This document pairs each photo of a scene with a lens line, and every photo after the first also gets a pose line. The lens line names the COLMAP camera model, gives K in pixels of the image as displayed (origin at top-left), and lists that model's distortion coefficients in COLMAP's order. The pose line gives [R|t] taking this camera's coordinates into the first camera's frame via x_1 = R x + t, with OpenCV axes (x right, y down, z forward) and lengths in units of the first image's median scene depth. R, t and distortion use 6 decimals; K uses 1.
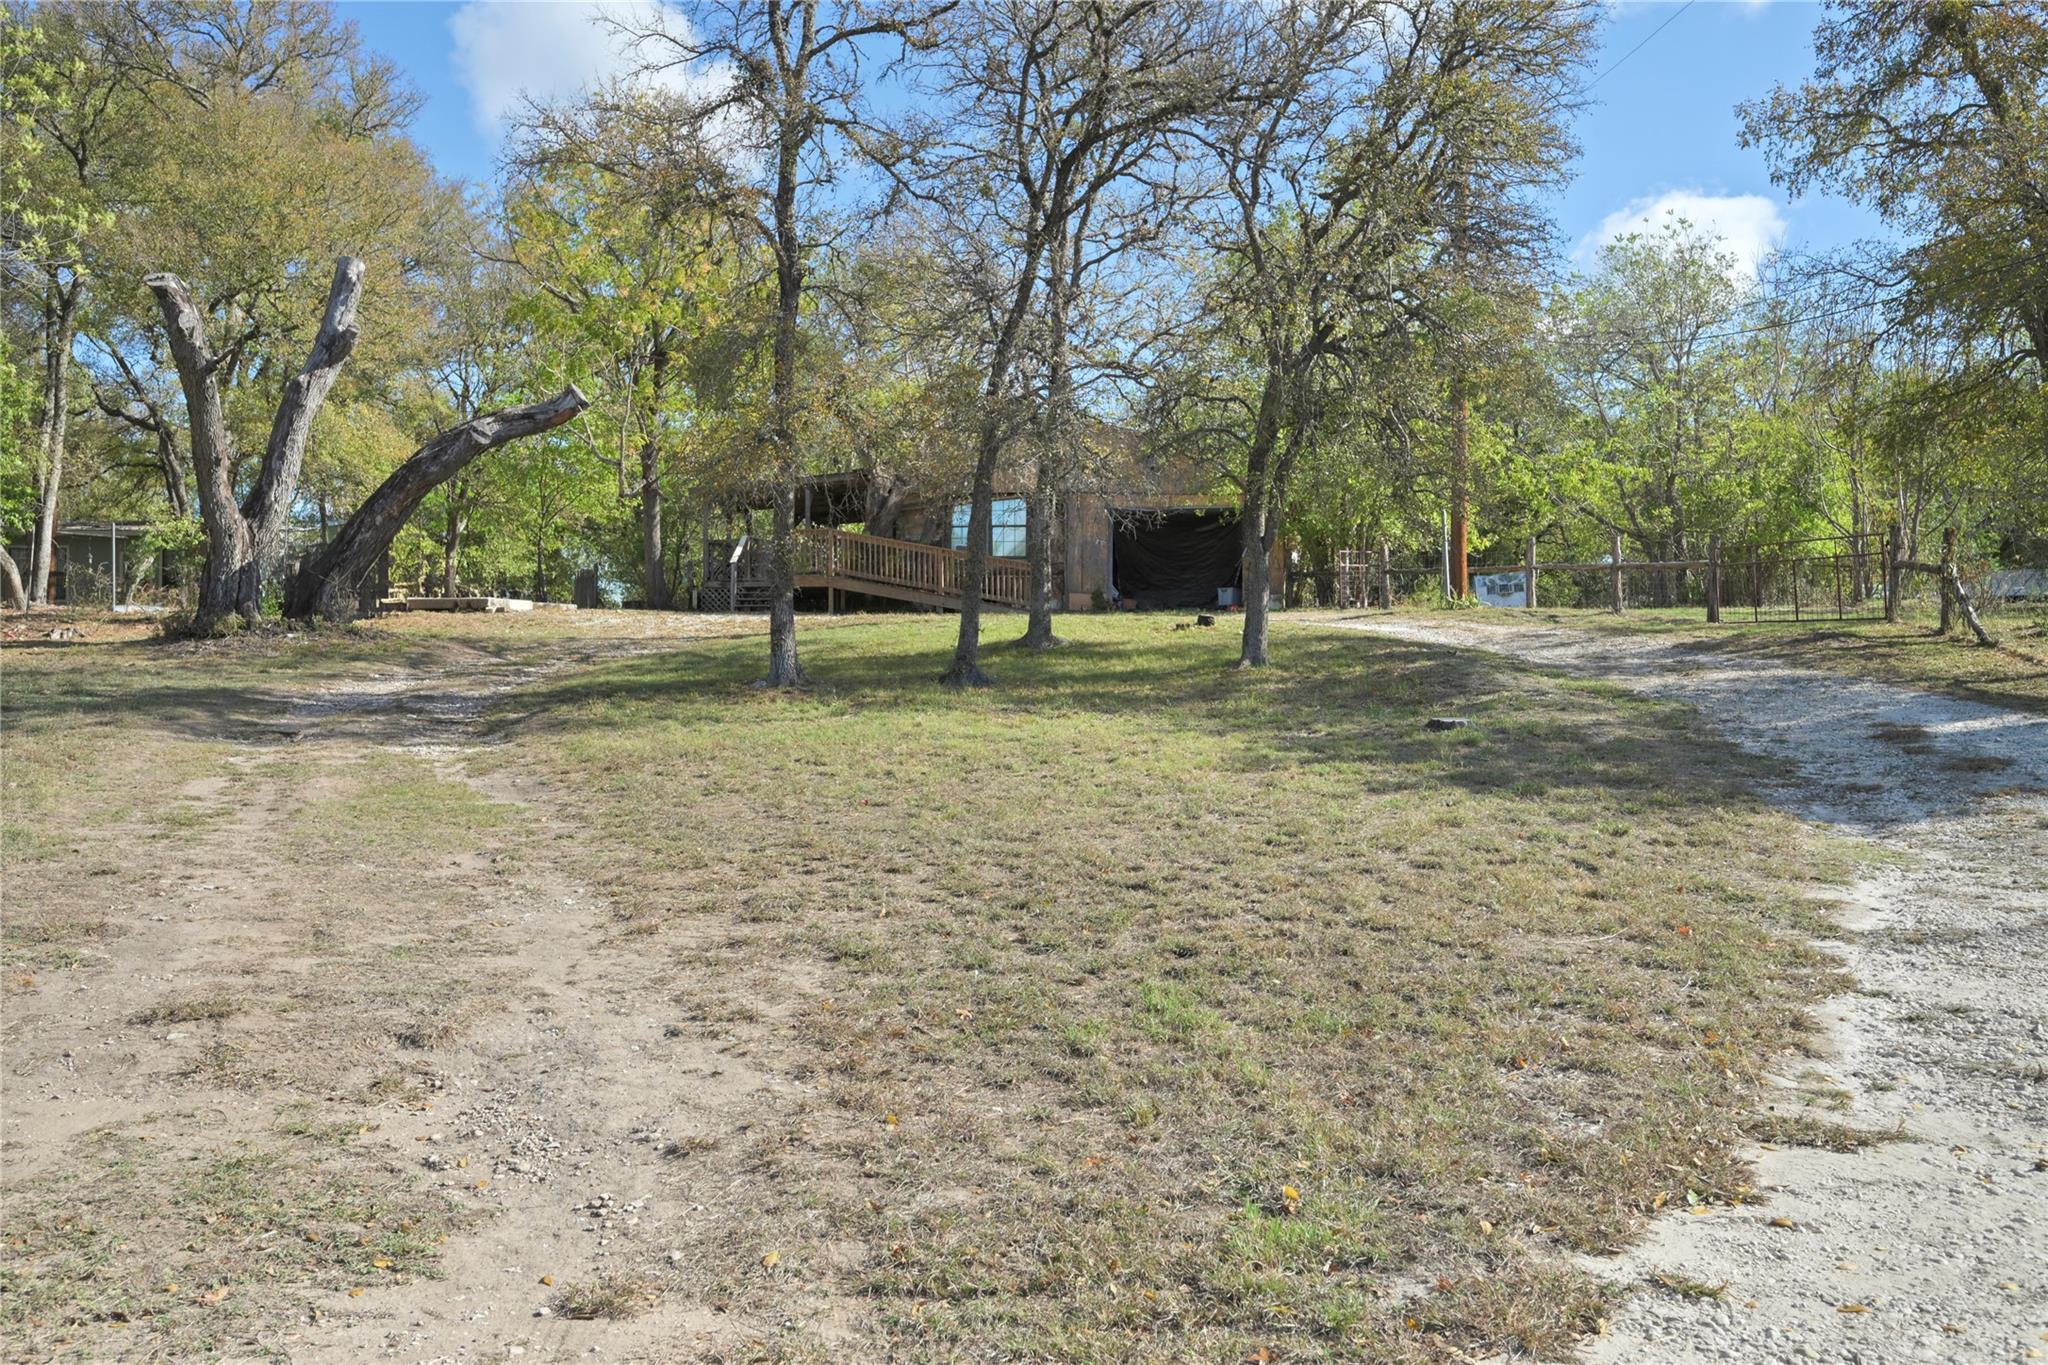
lens RADIAL K [[1730.8, 0, 1026.2], [0, 1730.8, 744.6], [0, 0, 1]] dist [-0.003430, -0.002039]
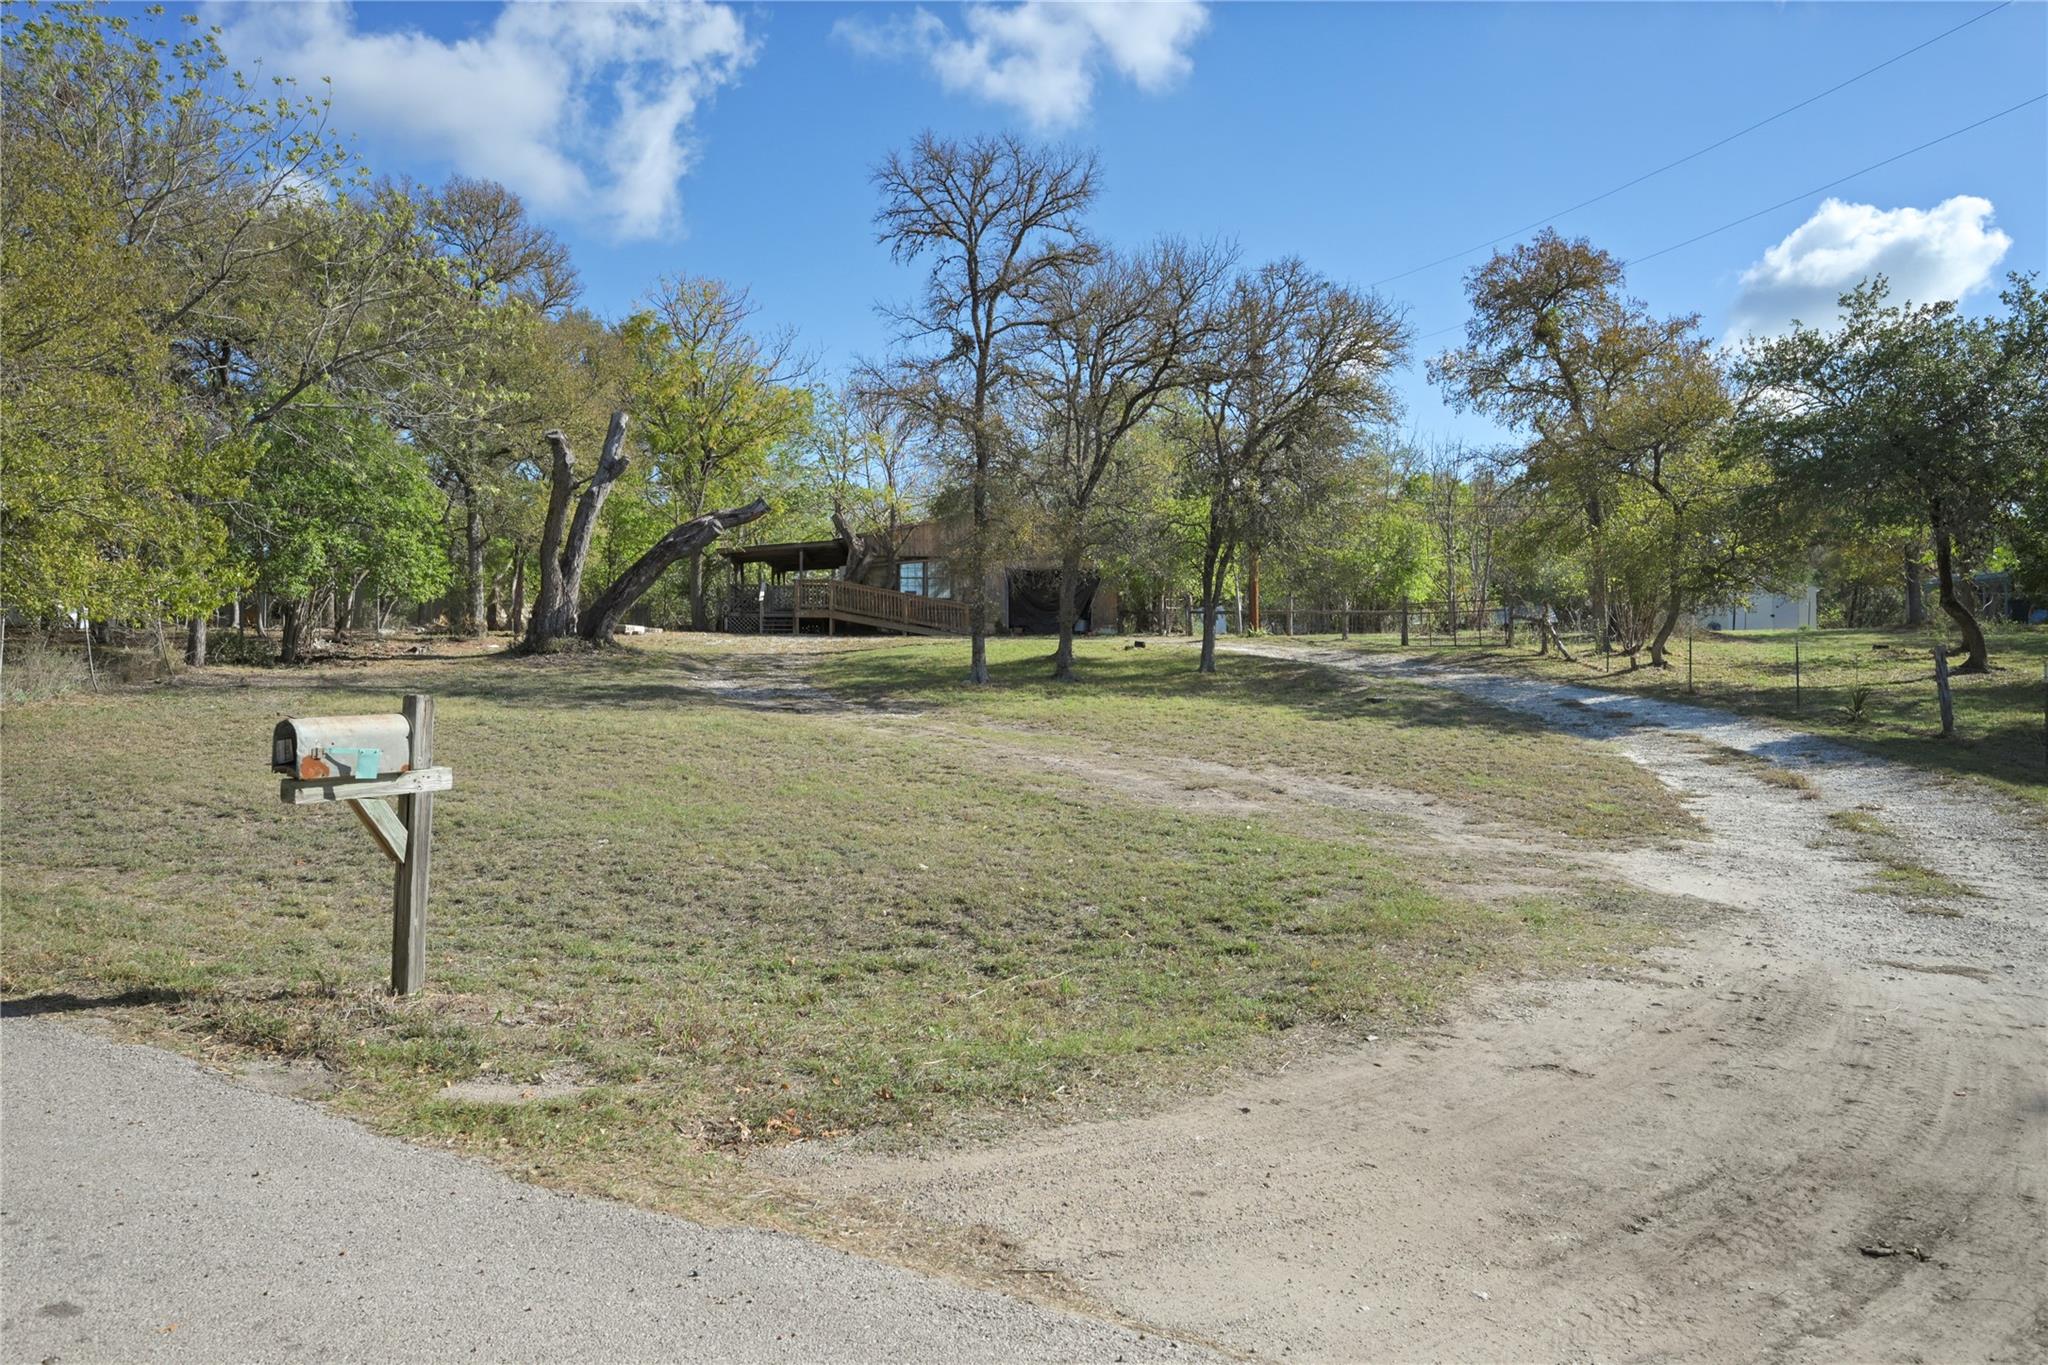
lens RADIAL K [[1388.5, 0, 1024.0], [0, 1388.5, 682.5], [0, 0, 1]] dist [0.000716, 0.000056]
pose [[0.977442, -0.001421, 0.211199, -0.301997], [0.008996, 0.999350, -0.034910, 0.012393], [-0.211012, 0.036023, 0.976820, -0.311394]]
